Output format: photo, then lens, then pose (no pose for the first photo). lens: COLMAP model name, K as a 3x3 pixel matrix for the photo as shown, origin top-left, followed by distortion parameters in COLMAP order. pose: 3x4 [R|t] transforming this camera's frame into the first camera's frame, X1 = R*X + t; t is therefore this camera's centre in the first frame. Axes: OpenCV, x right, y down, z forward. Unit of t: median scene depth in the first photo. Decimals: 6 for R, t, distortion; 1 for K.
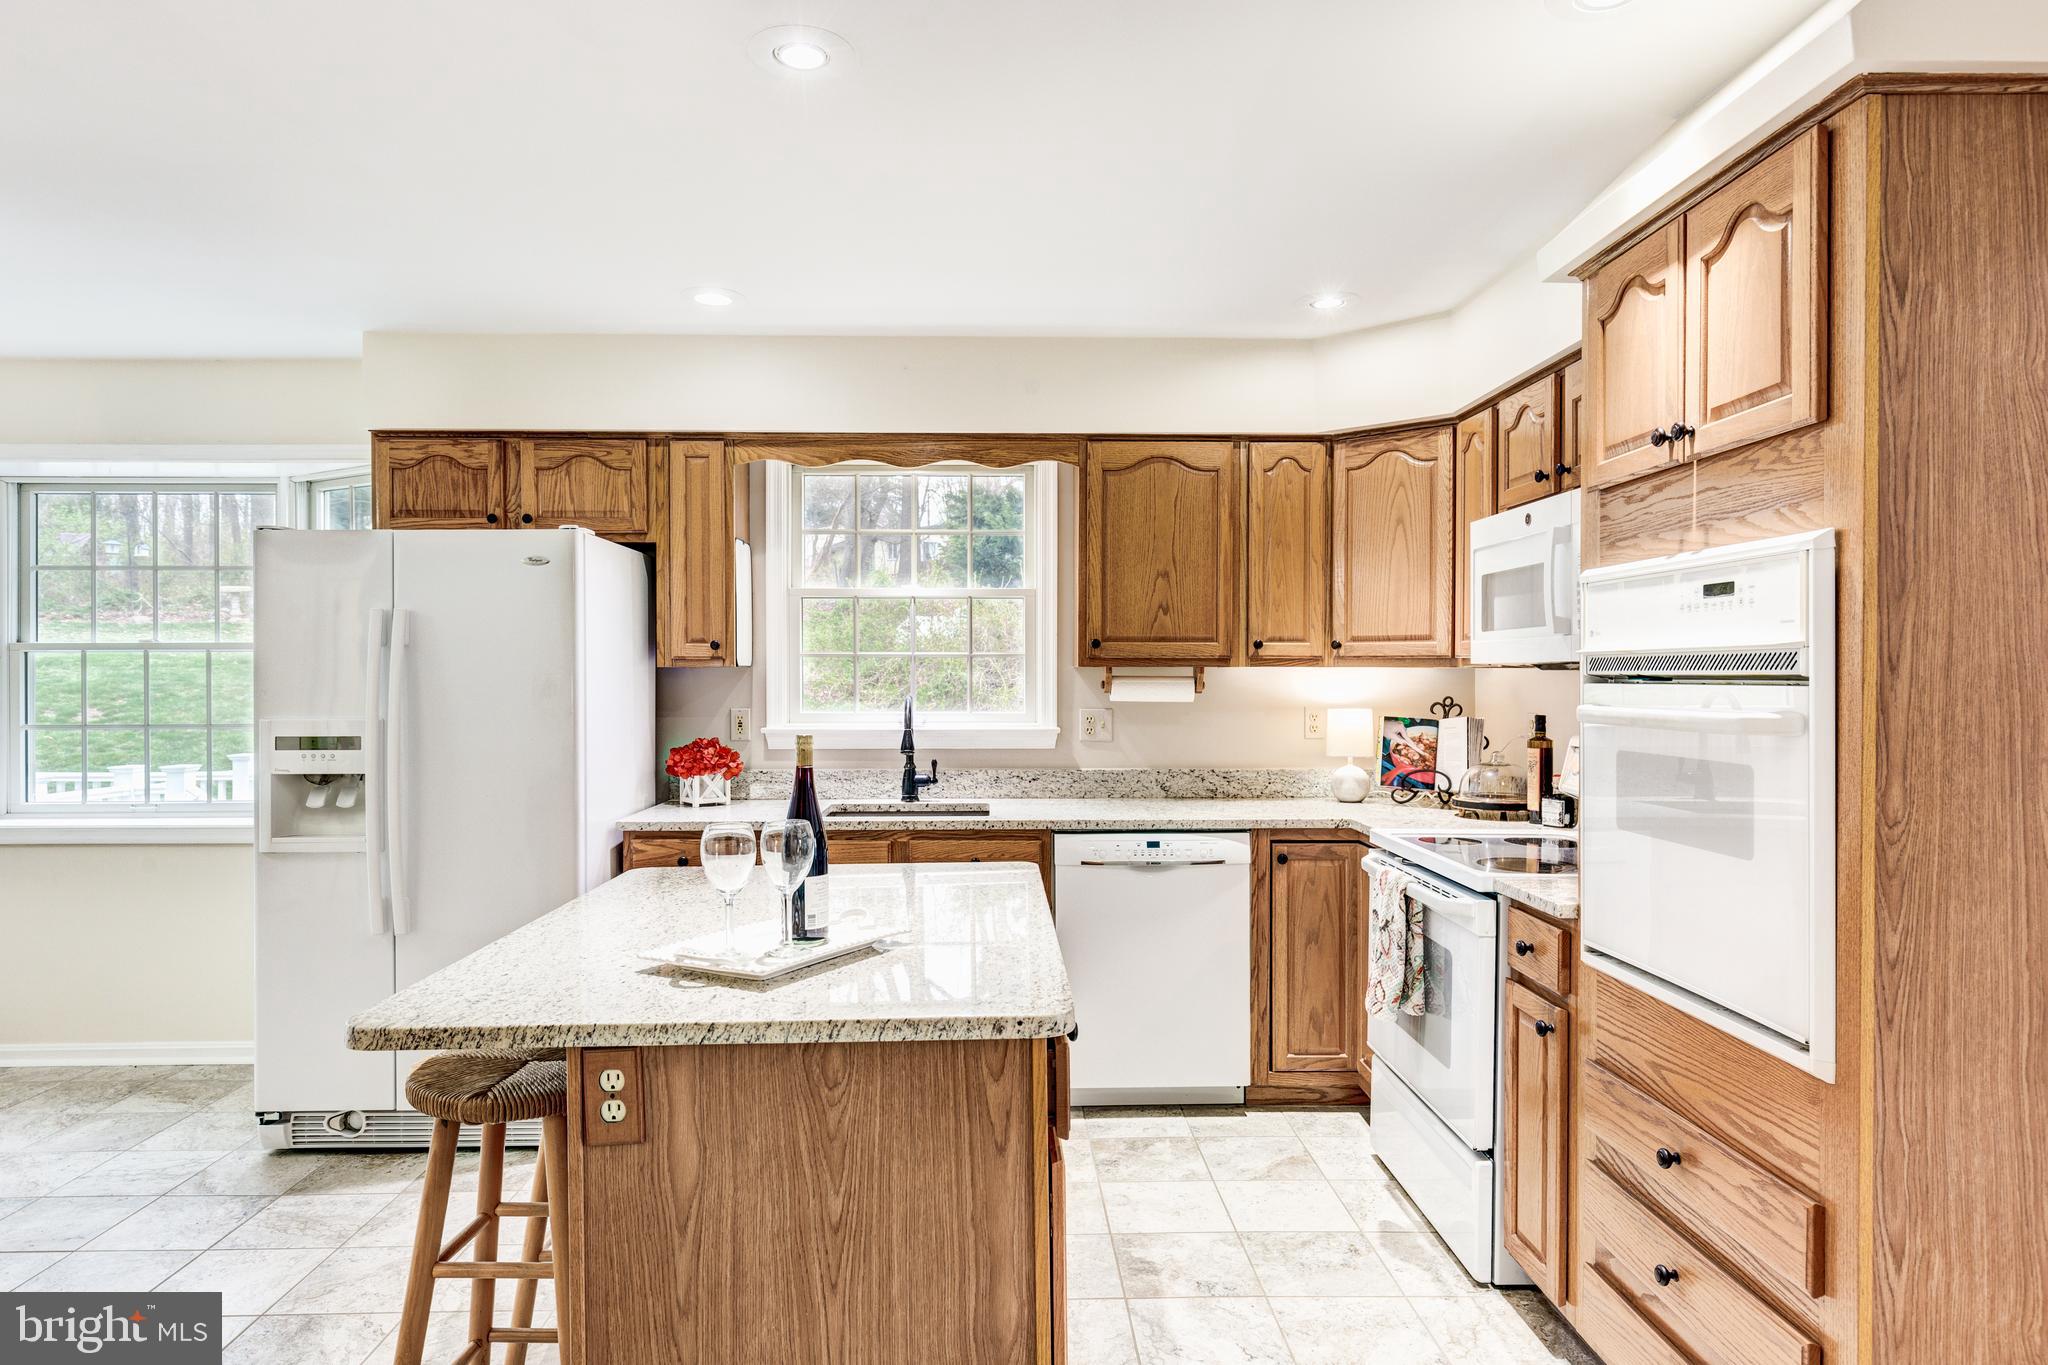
lens RADIAL K [[1242.9, 0, 1021.7], [0, 1242.9, 681.4], [0, 0, 1]] dist [-0.001165, -0.000050]
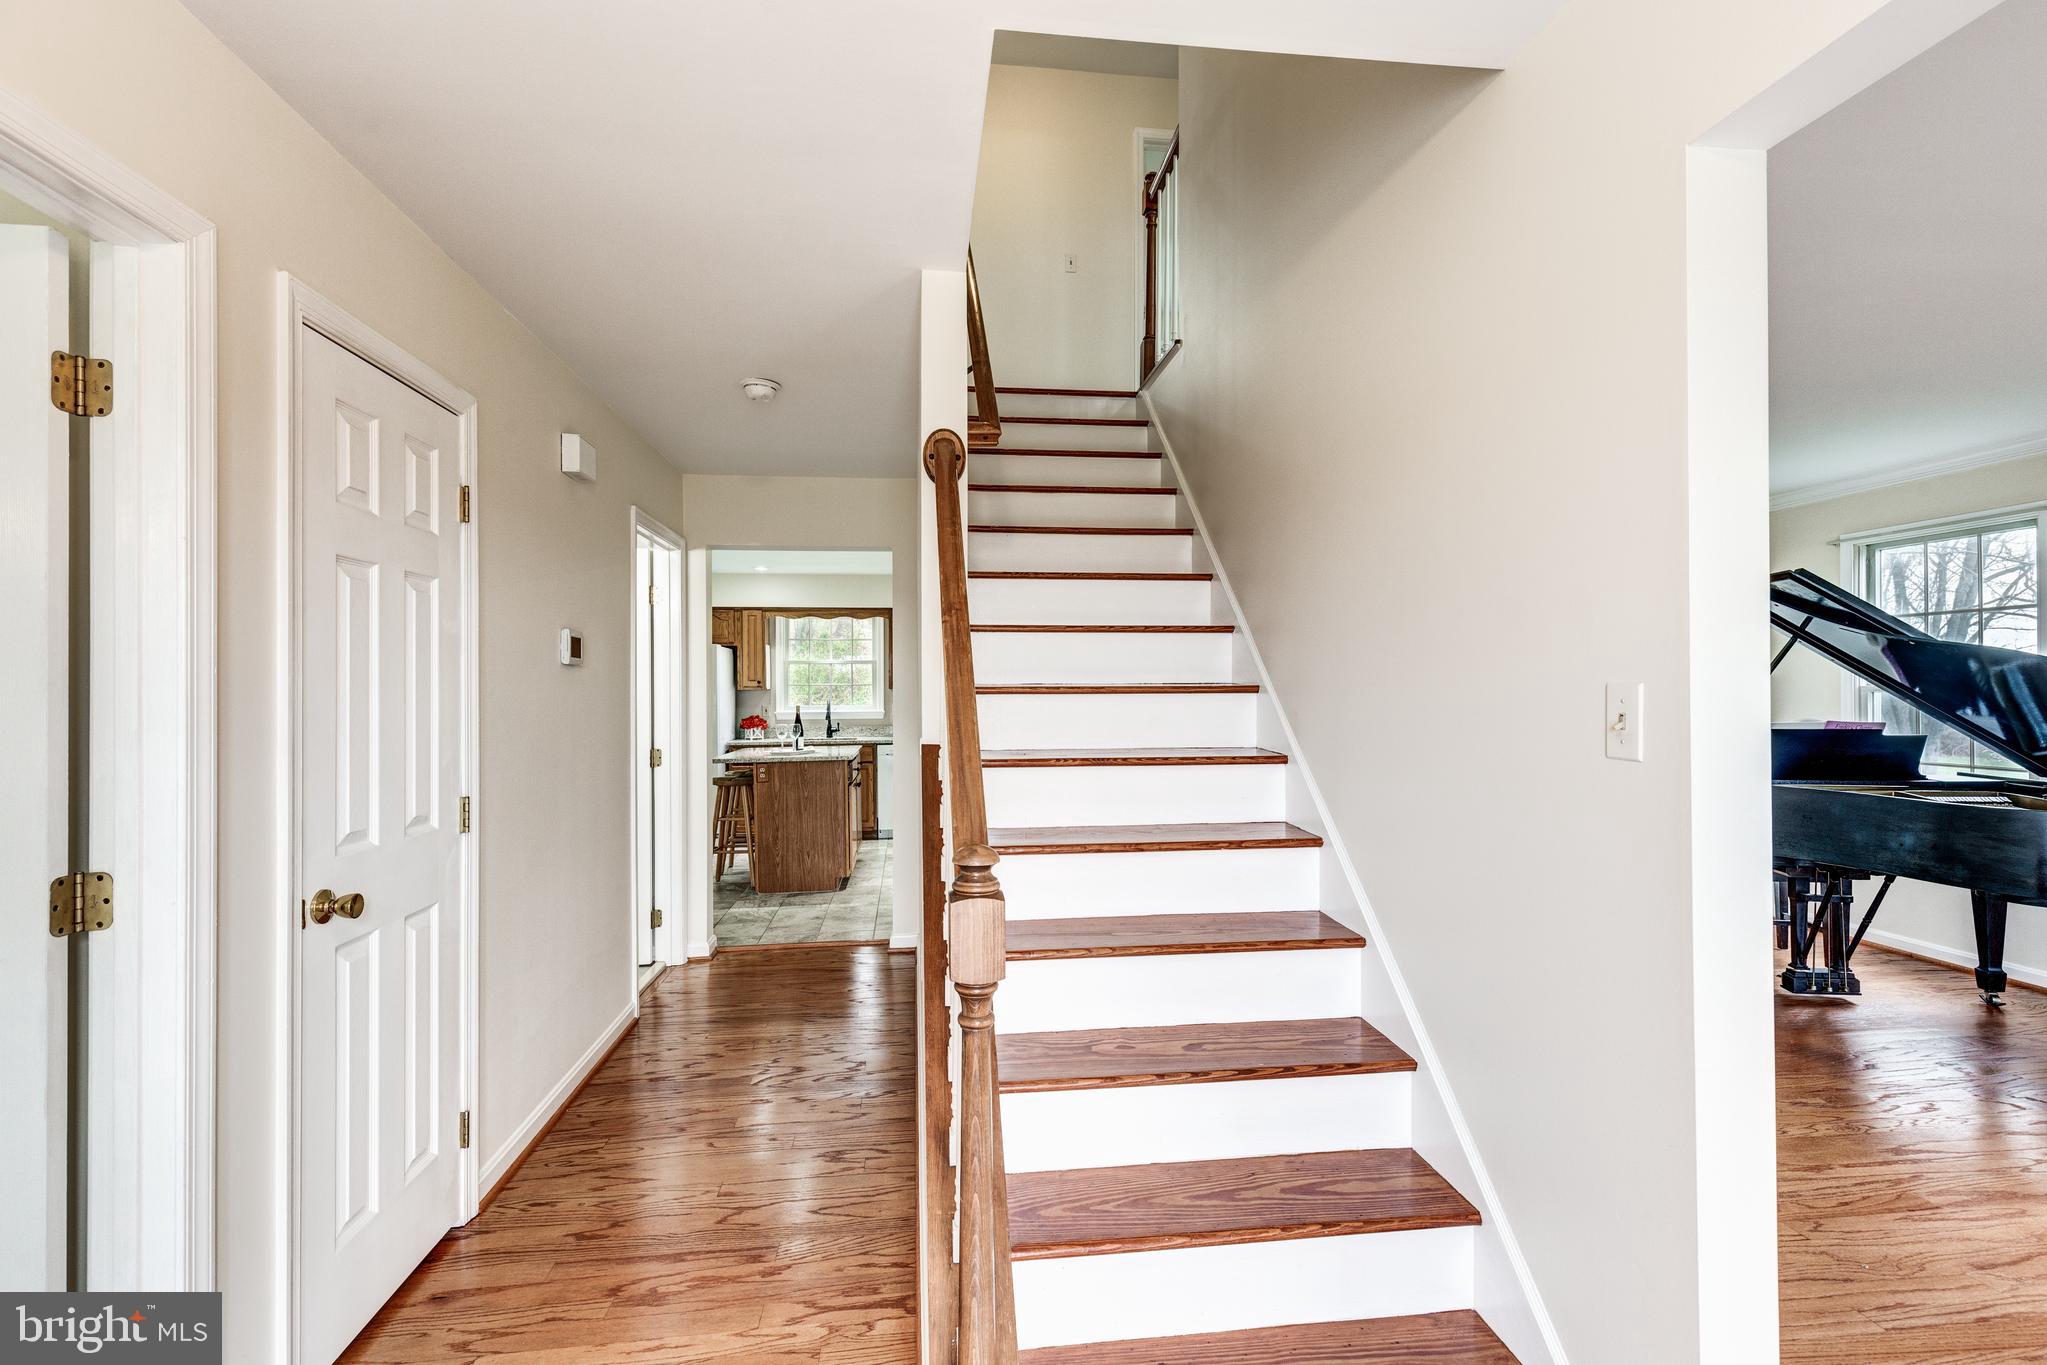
lens RADIAL K [[926.1, 0, 1027.1], [0, 926.1, 689.6], [0, 0, 1]] dist [0.009438, -0.001162]
pose [[0.995046, -0.006731, 0.099191, 0.150689], [0.007371, 0.999954, -0.006085, 0.005424], [-0.099146, 0.006786, 0.995050, -1.145980]]
